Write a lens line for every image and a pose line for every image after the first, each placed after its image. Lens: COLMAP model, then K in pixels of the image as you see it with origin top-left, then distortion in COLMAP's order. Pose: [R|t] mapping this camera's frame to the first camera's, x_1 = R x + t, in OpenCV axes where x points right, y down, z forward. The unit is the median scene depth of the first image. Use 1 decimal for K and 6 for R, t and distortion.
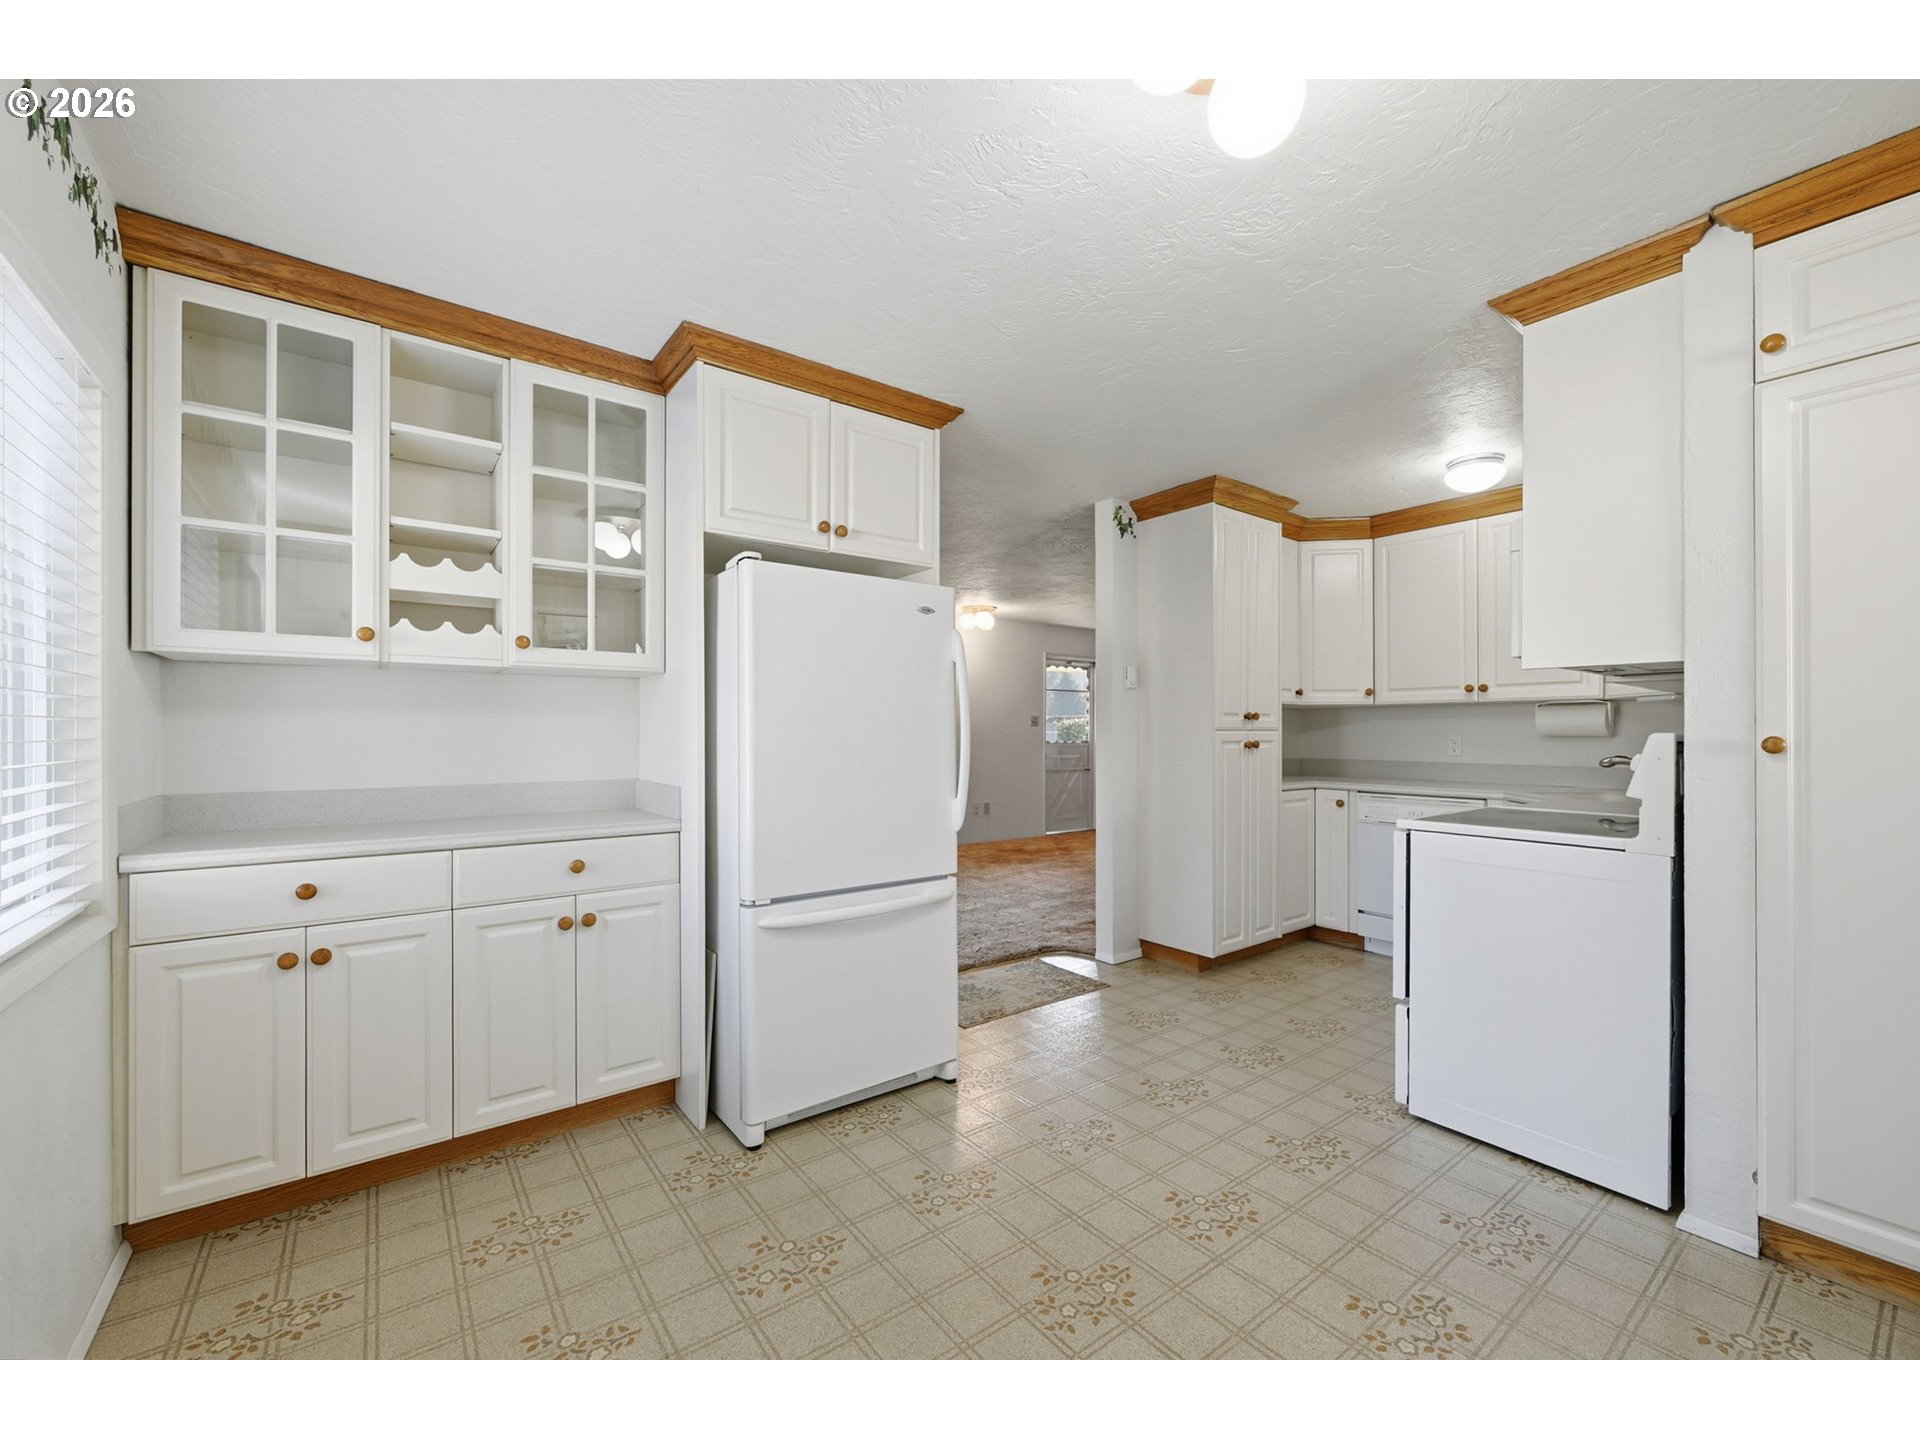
lens RADIAL K [[779.4, 0, 973.3], [0, 779.4, 730.7], [0, 0, 1]] dist [-0.000871, -0.000254]
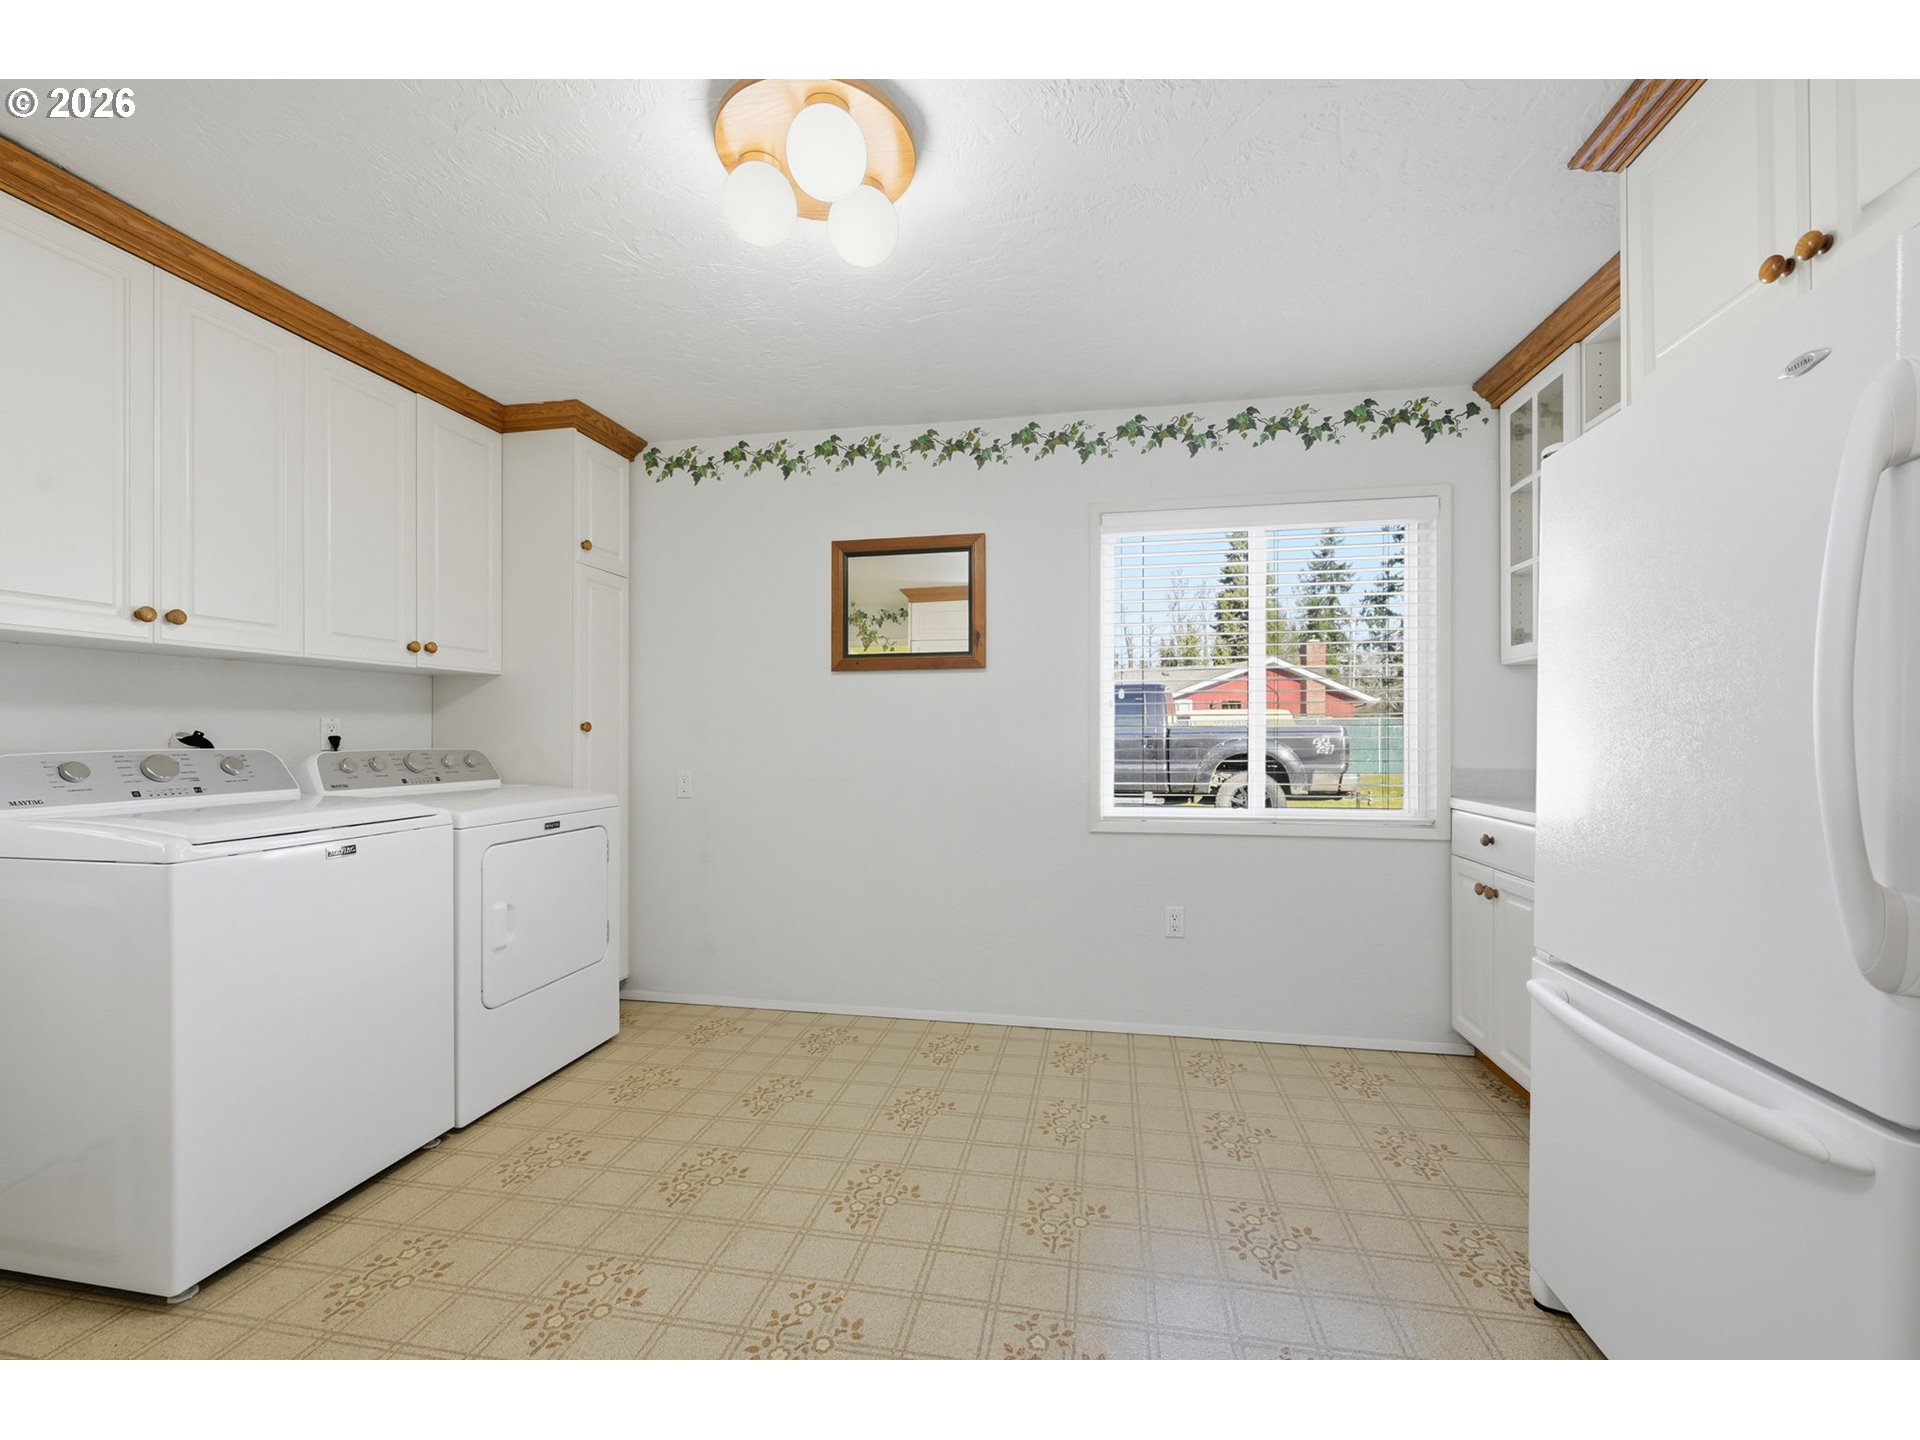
lens RADIAL K [[779.4, 0, 956.2], [0, 779.4, 736.2], [0, 0, 1]] dist [-0.000871, -0.000254]
pose [[-0.753413, -0.001188, -0.657546, 0.532886], [0.001302, 0.999994, -0.003298, 0.028003], [0.657546, -0.003341, -0.753407, 1.104366]]
